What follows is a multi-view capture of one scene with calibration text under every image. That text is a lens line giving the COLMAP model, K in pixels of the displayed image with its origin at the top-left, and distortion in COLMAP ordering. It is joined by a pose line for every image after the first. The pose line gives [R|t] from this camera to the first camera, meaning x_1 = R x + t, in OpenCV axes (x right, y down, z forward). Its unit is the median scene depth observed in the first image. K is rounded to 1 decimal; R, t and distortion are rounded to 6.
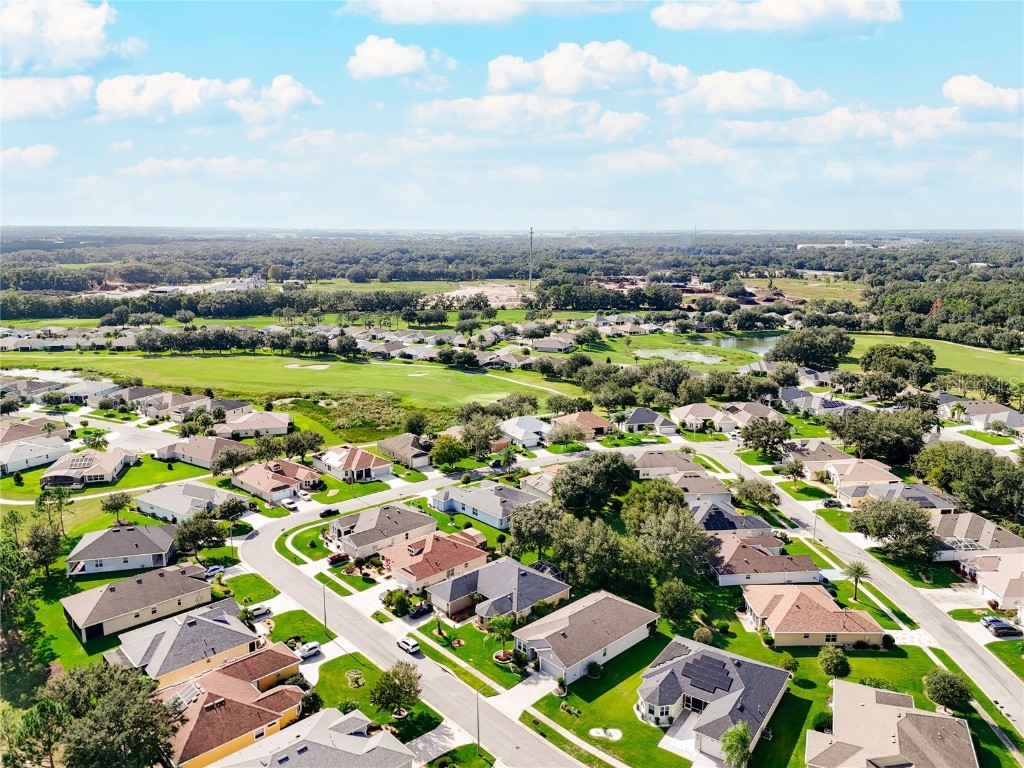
lens RADIAL K [[773.8, 0, 512.0], [0, 773.8, 384.0], [0, 0, 1]] dist [0.006038, 0.000617]
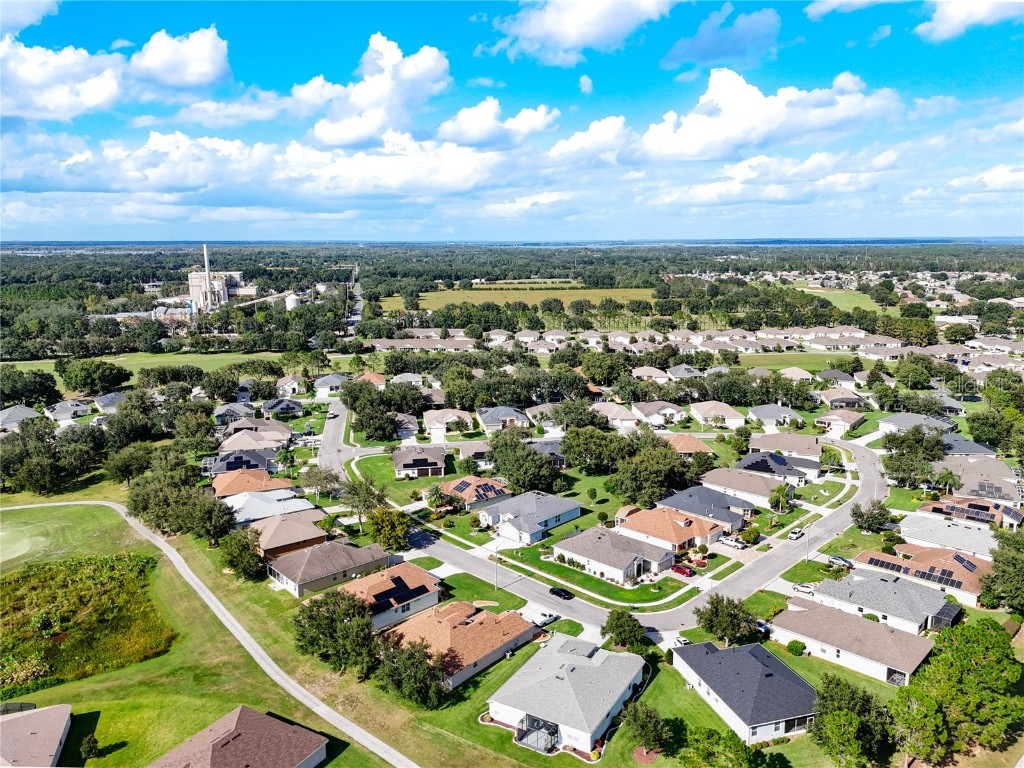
lens RADIAL K [[773.8, 0, 512.0], [0, 773.8, 384.0], [0, 0, 1]] dist [0.006038, 0.000617]
pose [[-0.072291, -0.188953, 0.979322, -1.118920], [0.209536, 0.957101, 0.200133, -0.243078], [-0.975125, 0.219671, -0.029597, 1.176564]]
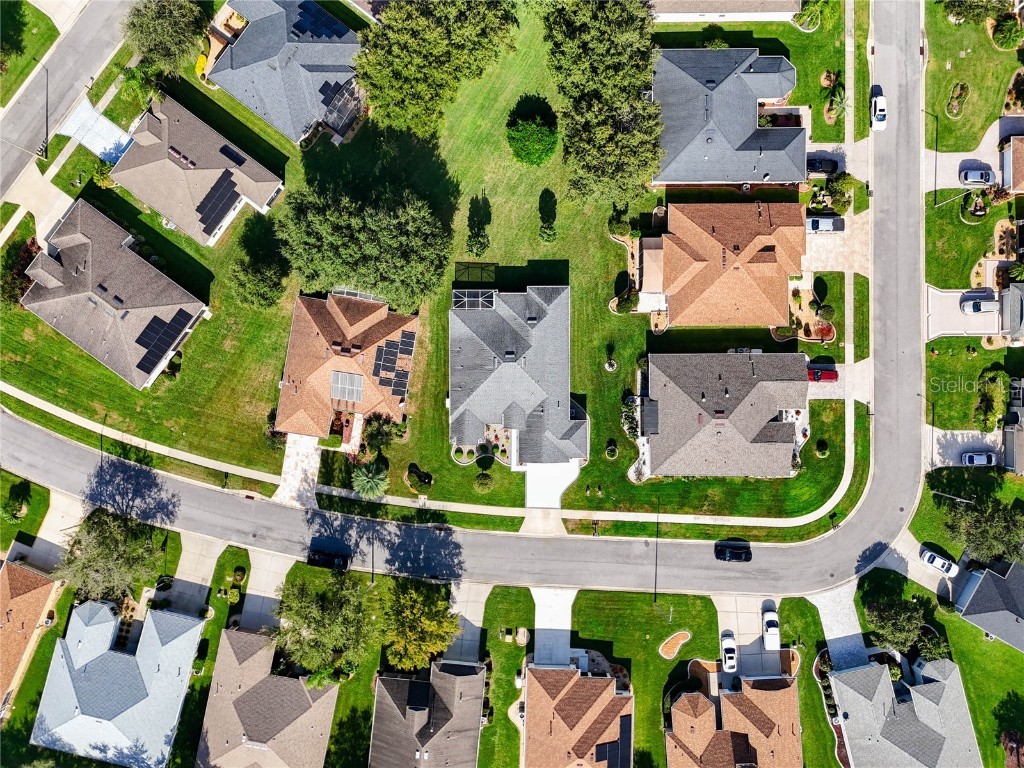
lens RADIAL K [[773.8, 0, 512.0], [0, 773.8, 384.0], [0, 0, 1]] dist [0.006038, 0.000617]
pose [[-0.733878, -0.679279, -0.001469, -0.033803], [0.131815, -0.144532, 0.980681, -0.457268], [-0.666369, 0.719507, 0.195608, 1.040405]]
